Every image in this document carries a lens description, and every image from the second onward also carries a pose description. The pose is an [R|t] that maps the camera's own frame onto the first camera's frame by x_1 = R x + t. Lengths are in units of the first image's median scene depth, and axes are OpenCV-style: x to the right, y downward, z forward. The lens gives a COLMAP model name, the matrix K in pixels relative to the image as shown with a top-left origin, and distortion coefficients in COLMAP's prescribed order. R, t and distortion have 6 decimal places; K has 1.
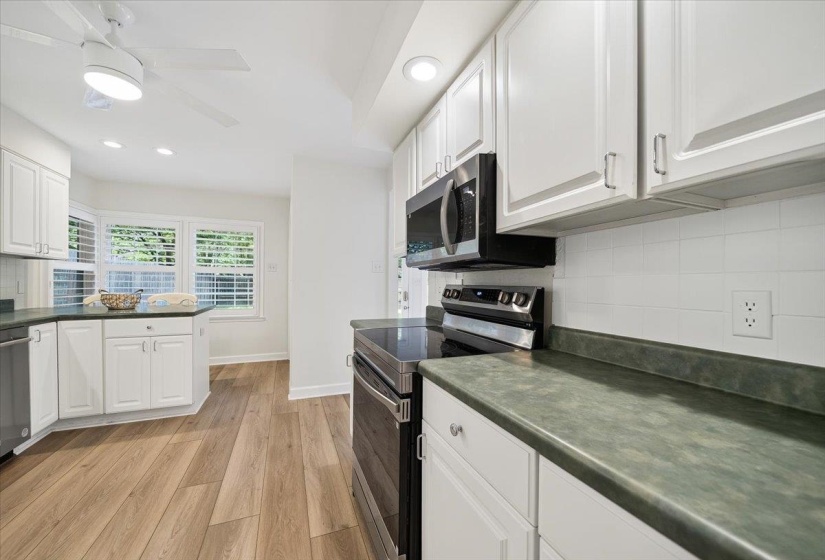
lens RADIAL K [[326.8, 0, 416.5], [0, 326.8, 282.0], [0, 0, 1]] dist [-0.002769, -0.000654]
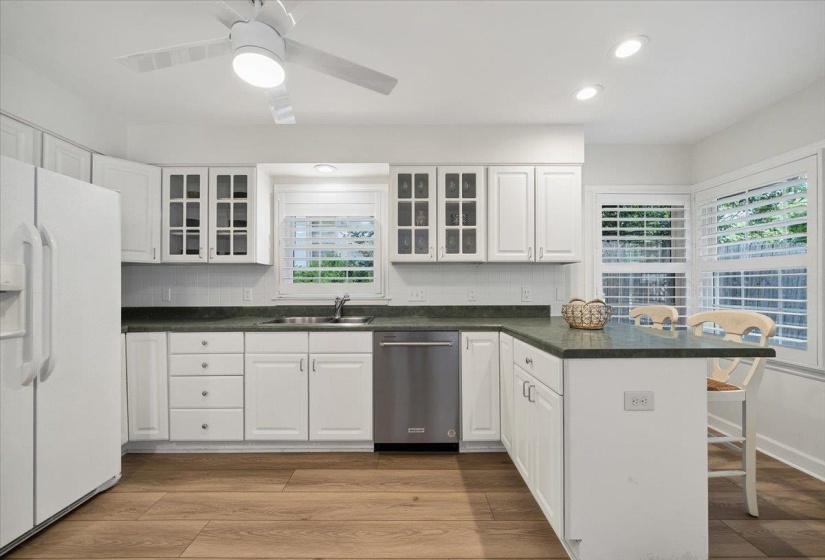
lens RADIAL K [[319.9, 0, 417.4], [0, 319.9, 287.8], [0, 0, 1]] dist [-0.013669, 0.000022]
pose [[-0.378190, -0.008293, -0.925691, -0.203541], [0.002319, 0.999948, -0.009905, 0.007224], [0.925725, -0.005893, -0.378151, 1.176883]]
